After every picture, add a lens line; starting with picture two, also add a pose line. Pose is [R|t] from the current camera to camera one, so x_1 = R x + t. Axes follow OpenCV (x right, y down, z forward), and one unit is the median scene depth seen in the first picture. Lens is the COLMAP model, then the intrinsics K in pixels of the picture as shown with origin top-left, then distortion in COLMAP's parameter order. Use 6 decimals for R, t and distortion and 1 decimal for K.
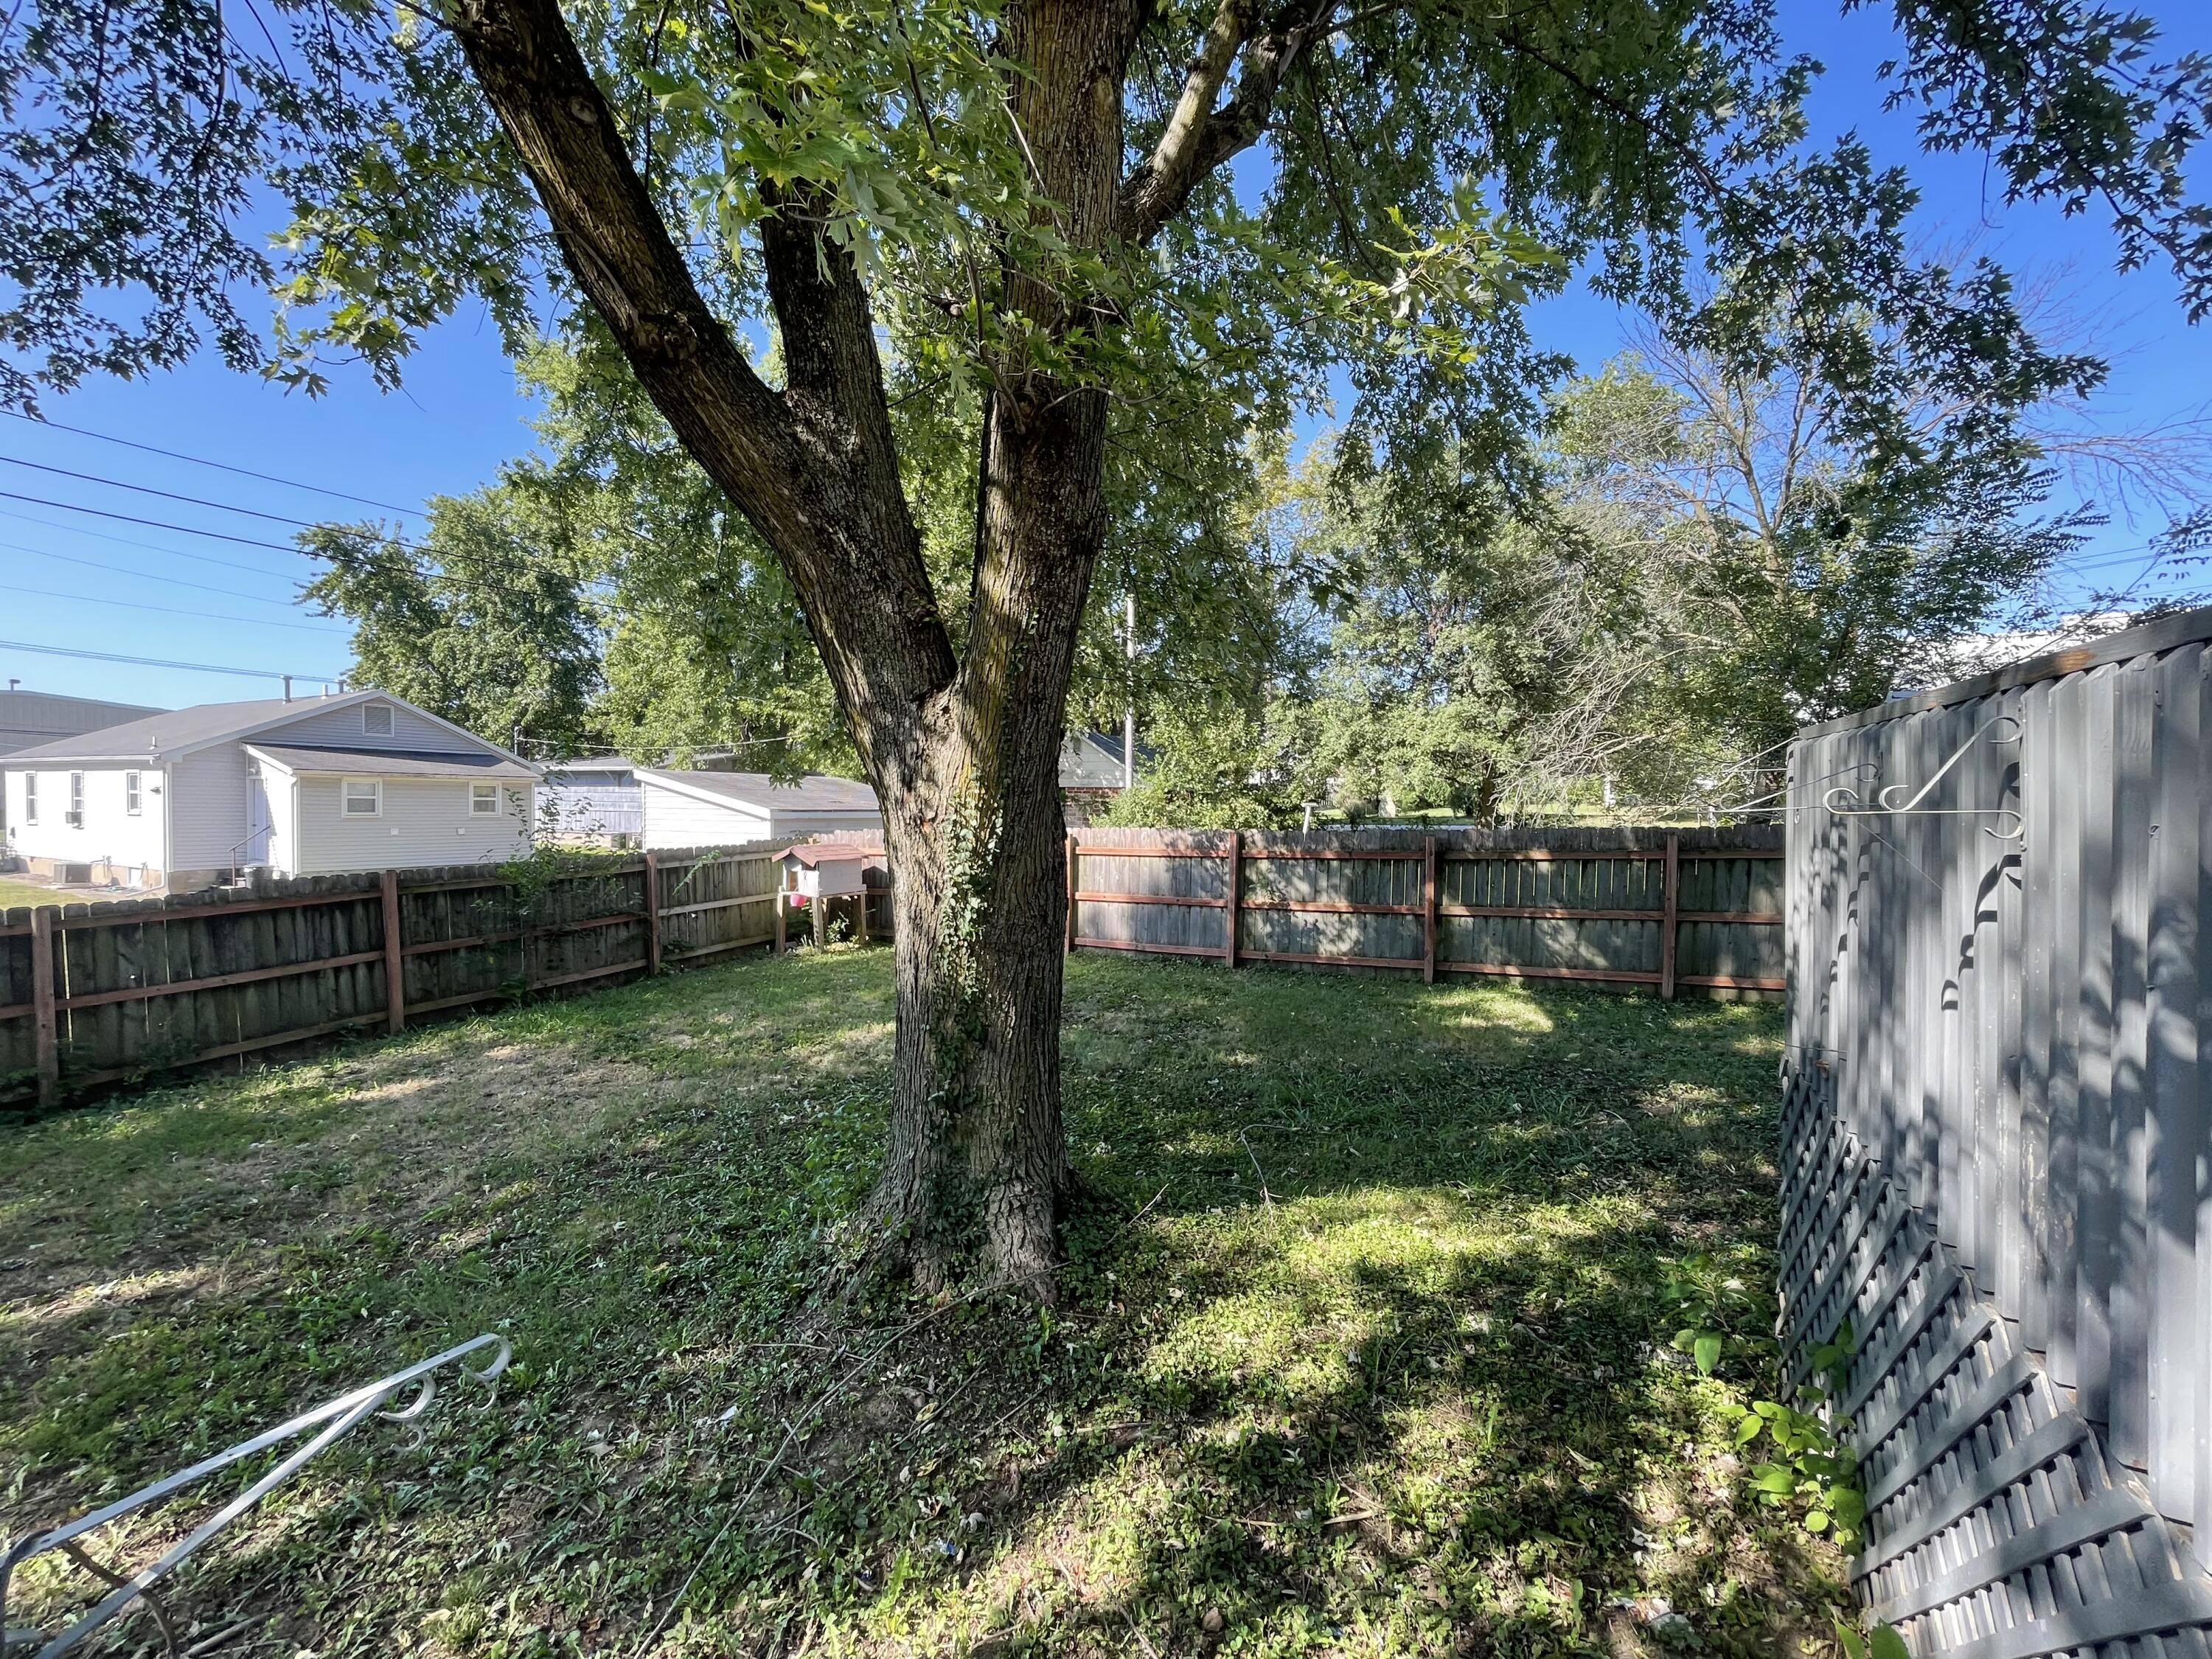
lens RADIAL K [[900.0, 0, 1106.0], [0, 900.0, 829.5], [0, 0, 1]] dist [-0.000974, -0.000303]
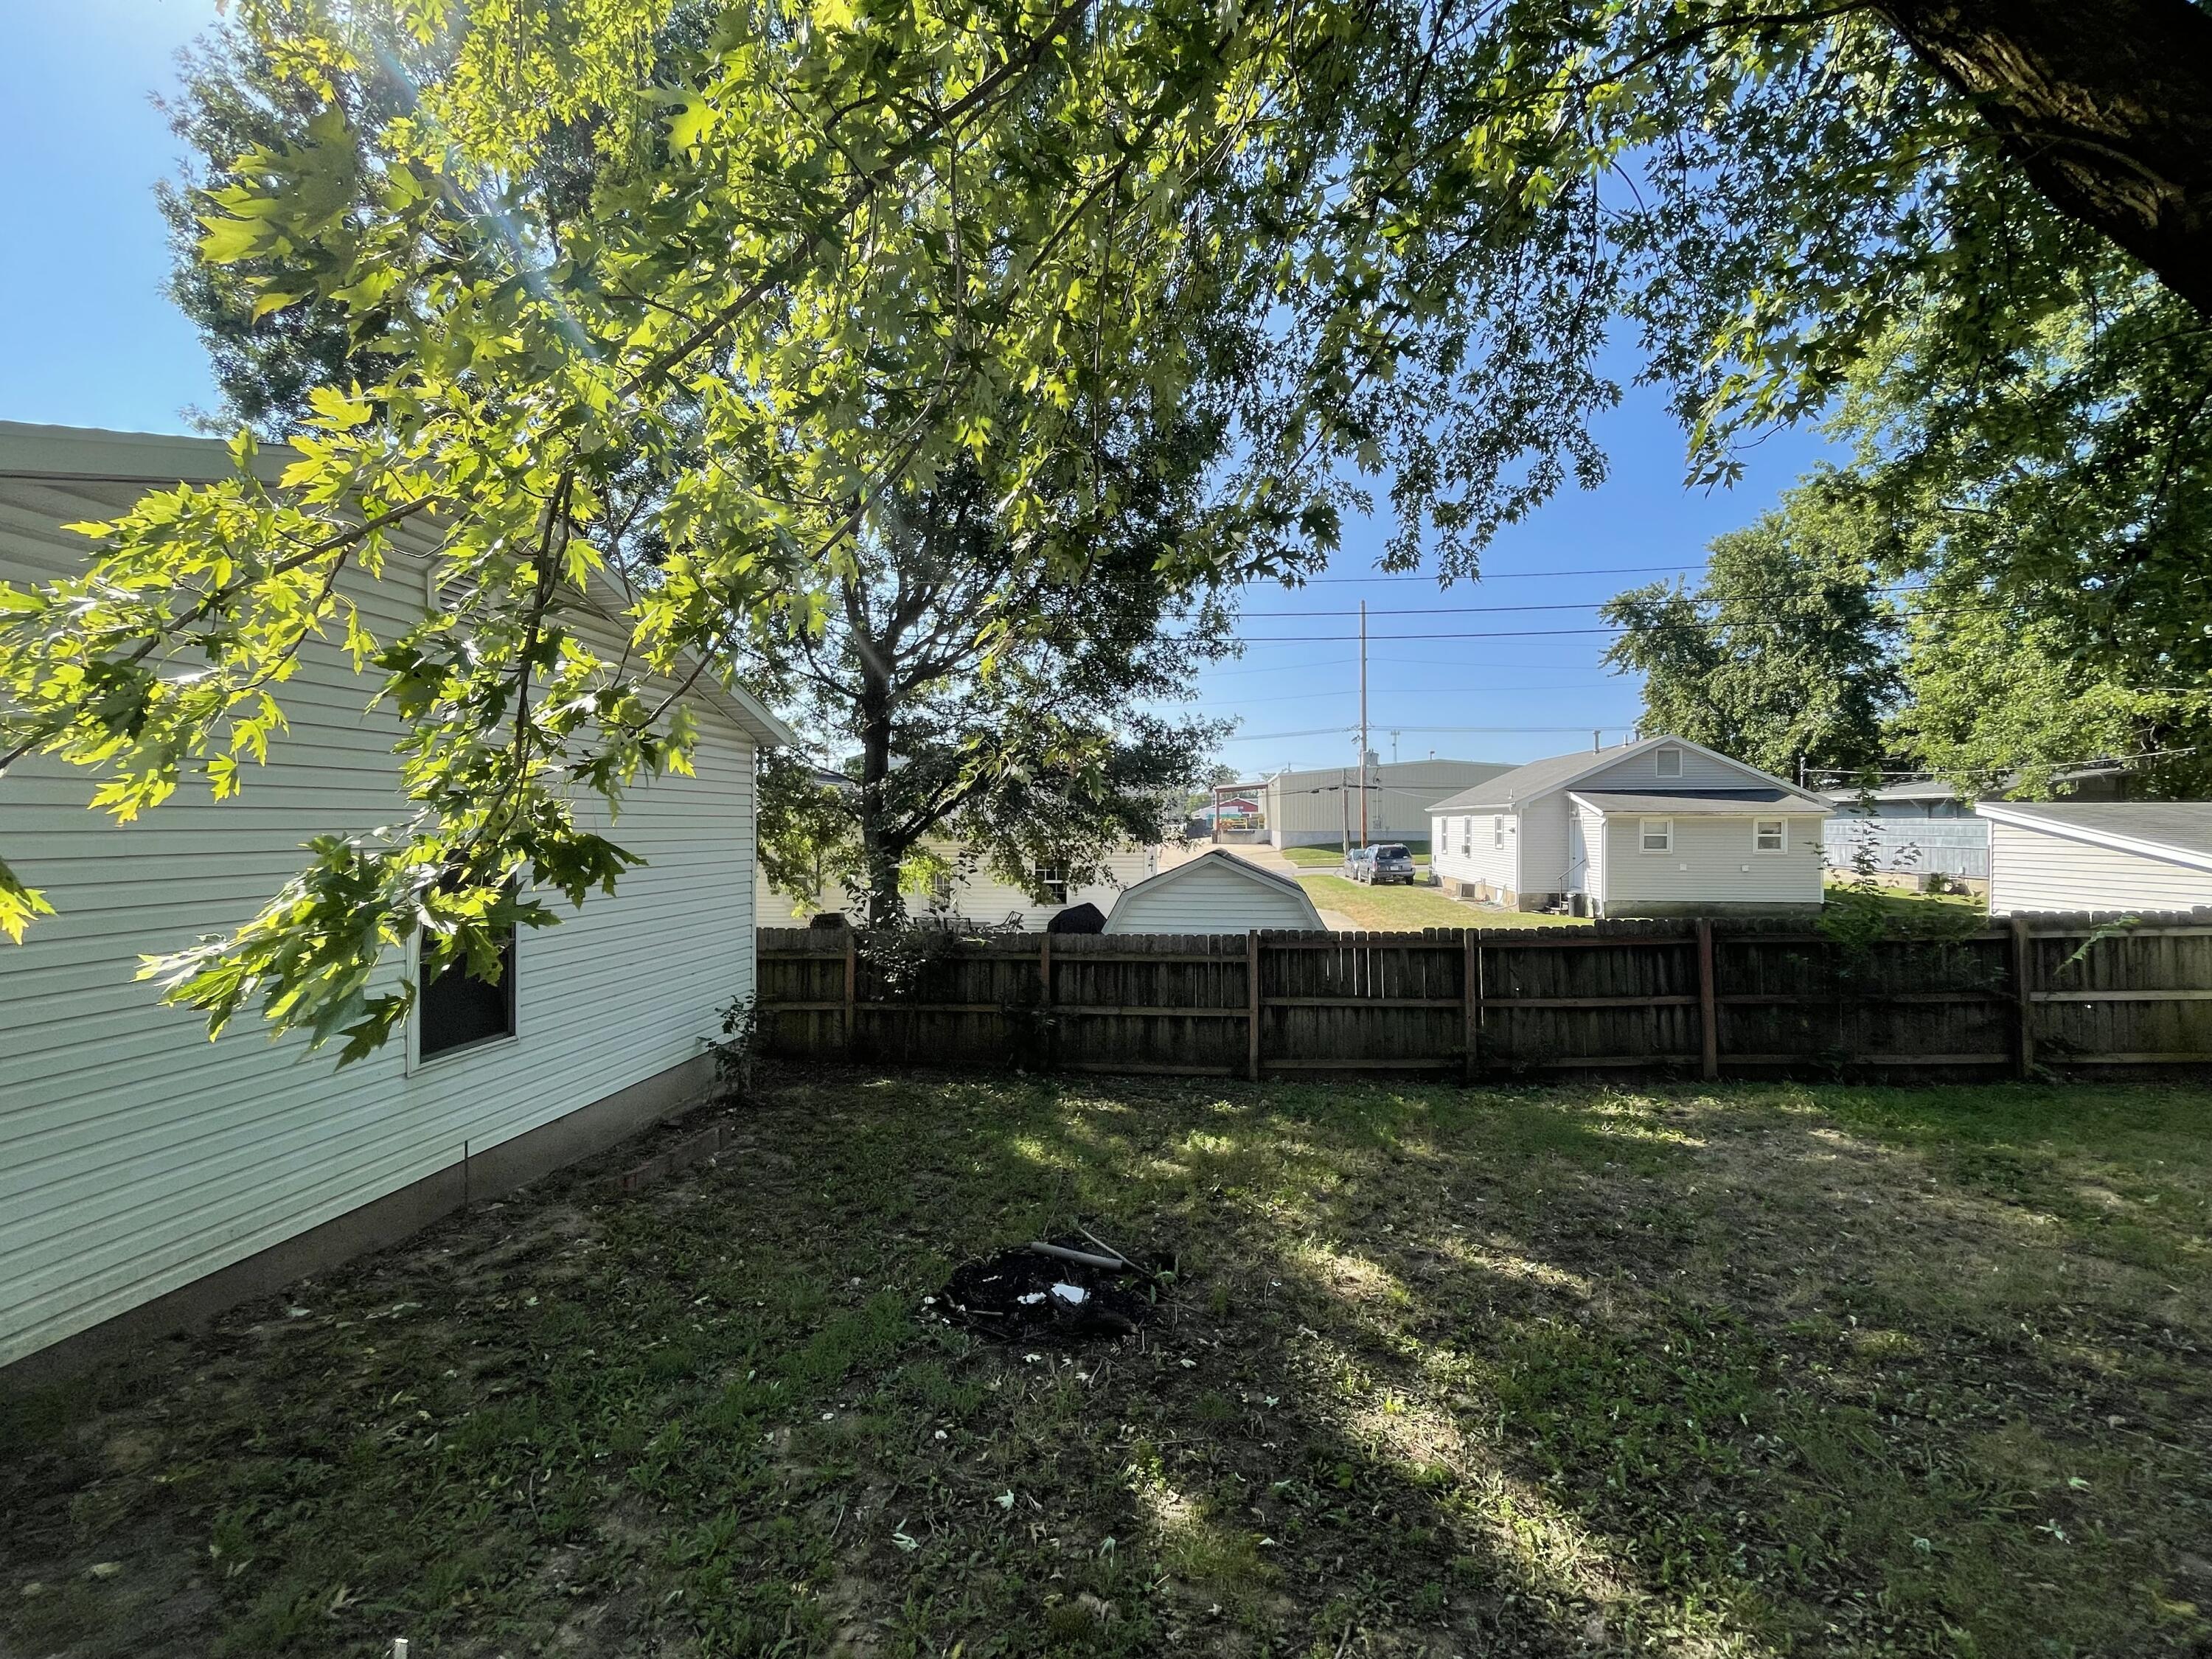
lens RADIAL K [[900.6, 0, 1110.6], [0, 900.6, 829.6], [0, 0, 1]] dist [0.000834, -0.002495]
pose [[0.342869, -0.006978, -0.939357, -0.050773], [-0.021887, 0.999642, -0.015415, -0.019729], [0.939128, 0.025845, 0.342593, 0.007808]]
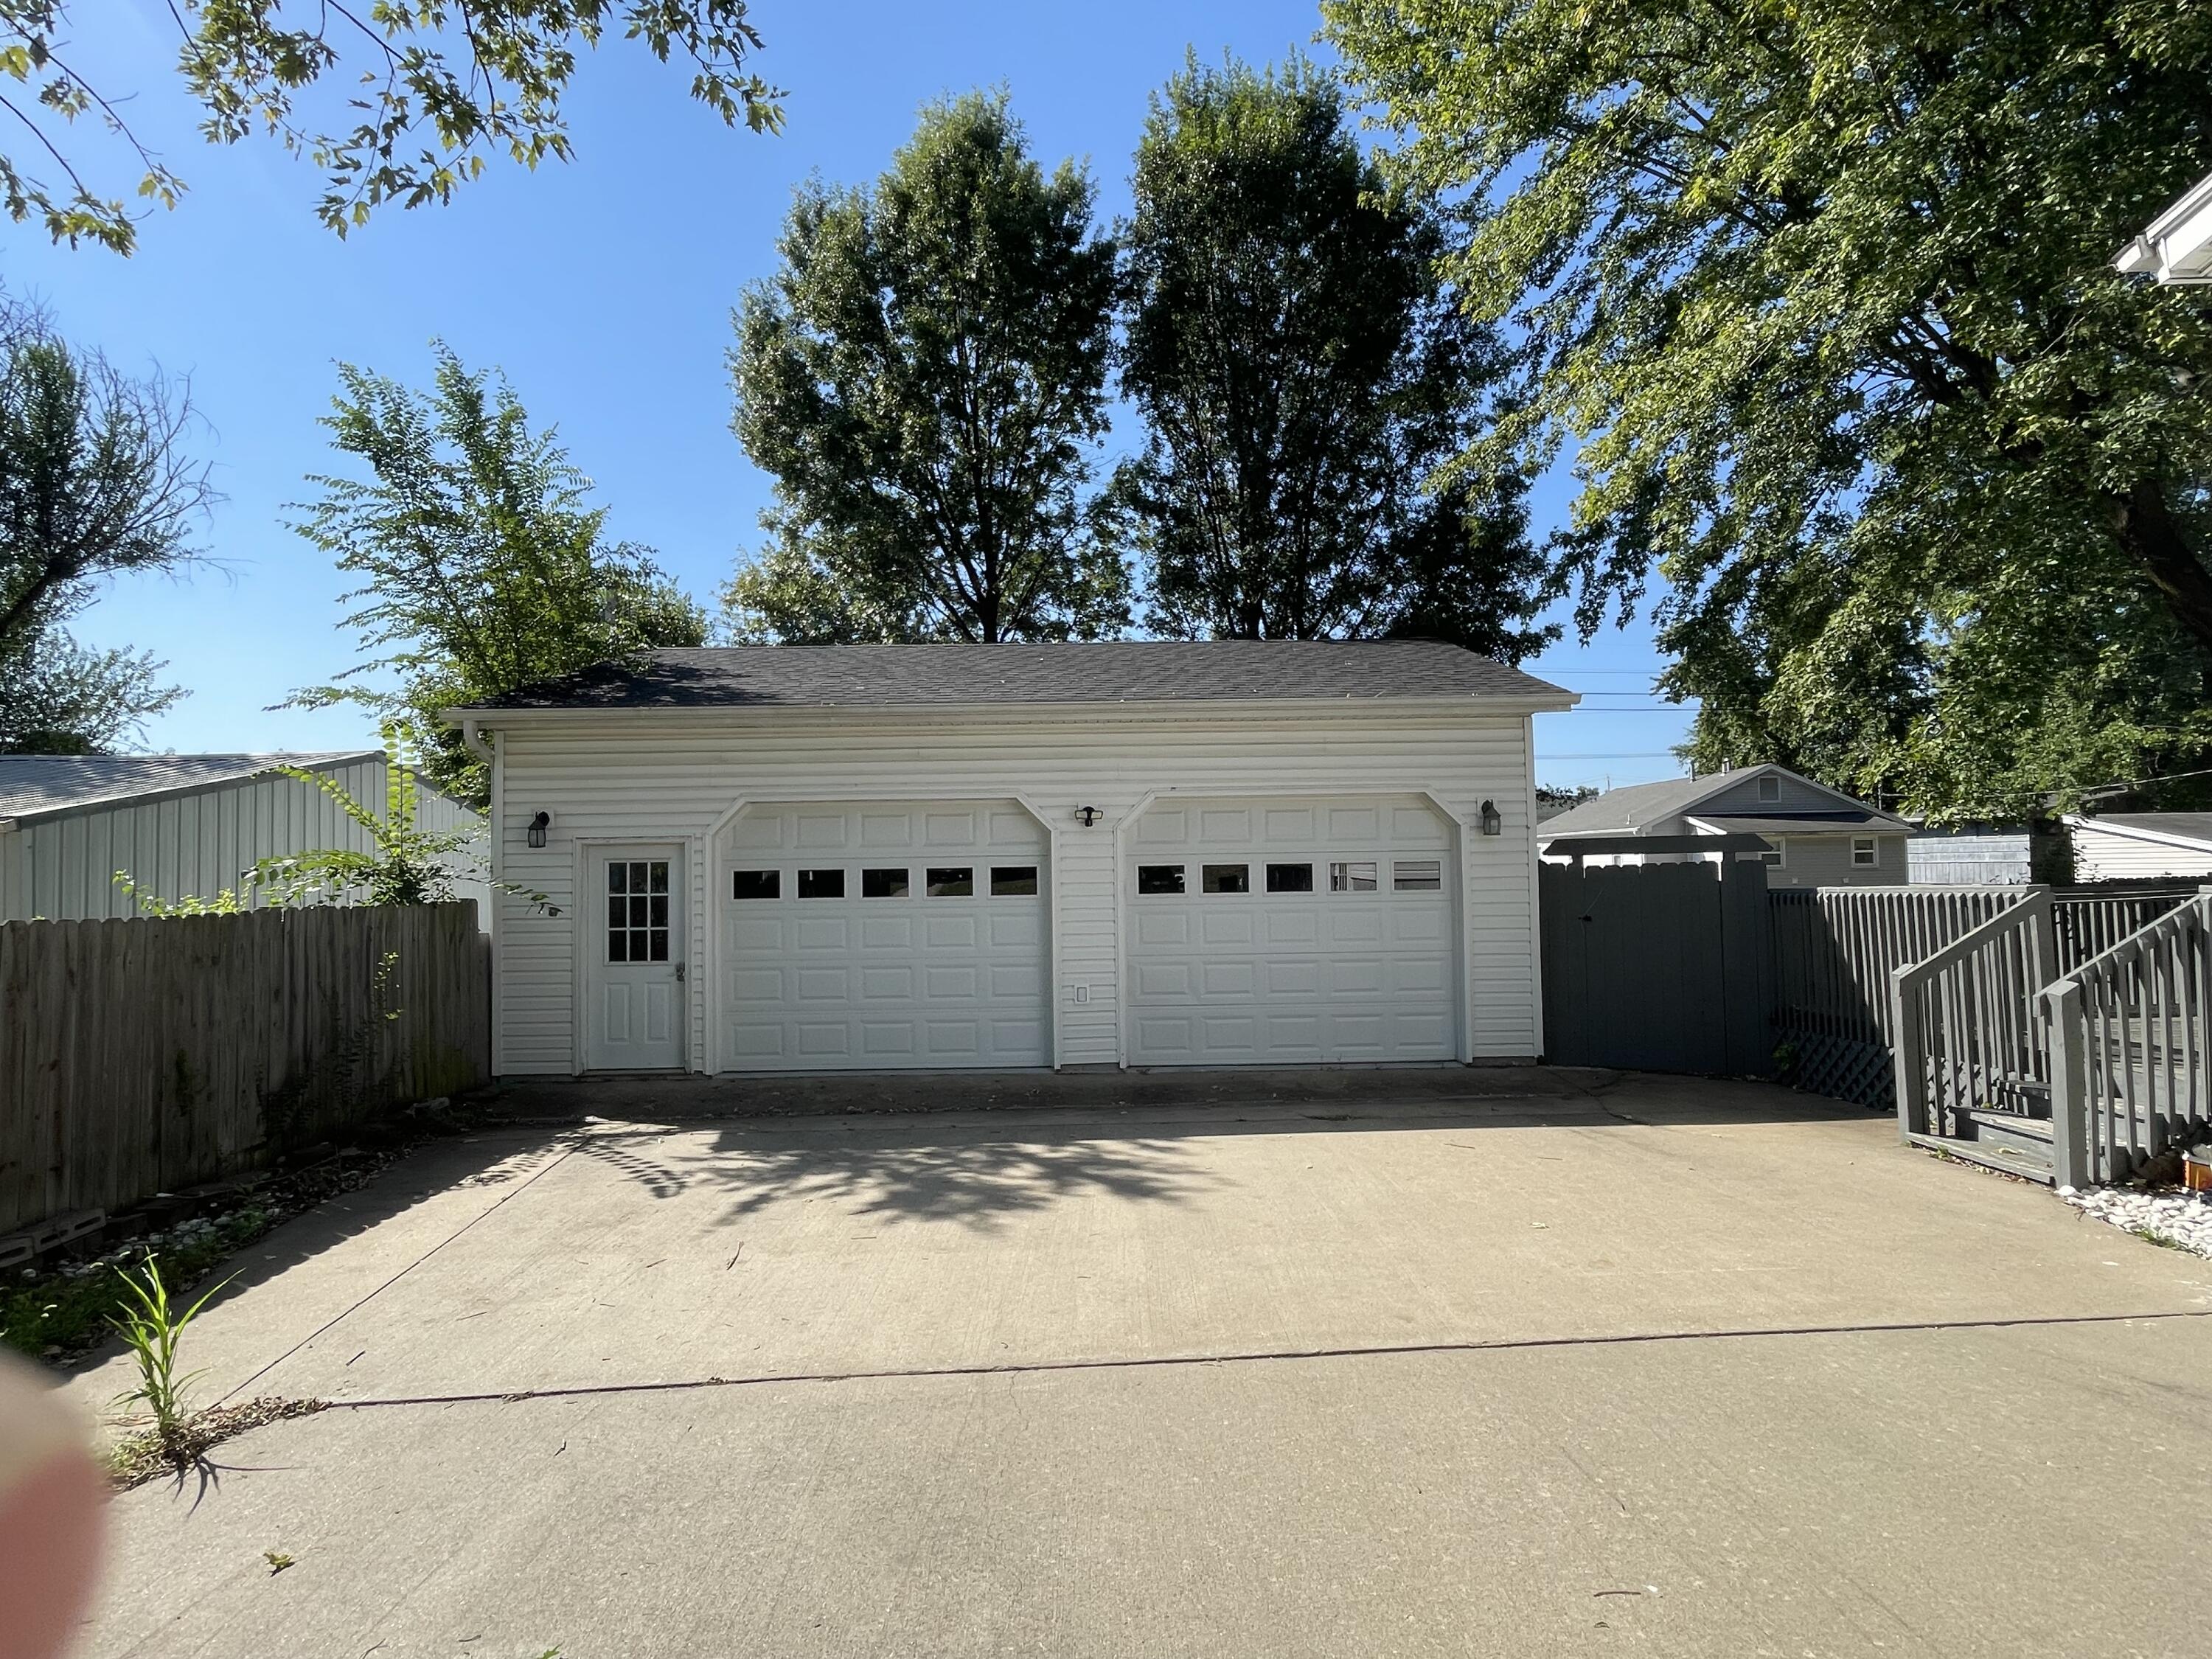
lens RADIAL K [[1130.6, 0, 1106.0], [0, 1130.6, 829.5], [0, 0, 1]] dist [-0.003192, -0.000086]
pose [[0.456656, -0.054338, -0.887982, 0.241385], [-0.001434, 0.998087, -0.061813, 0.054318], [0.889642, 0.029500, 0.455704, -0.939024]]
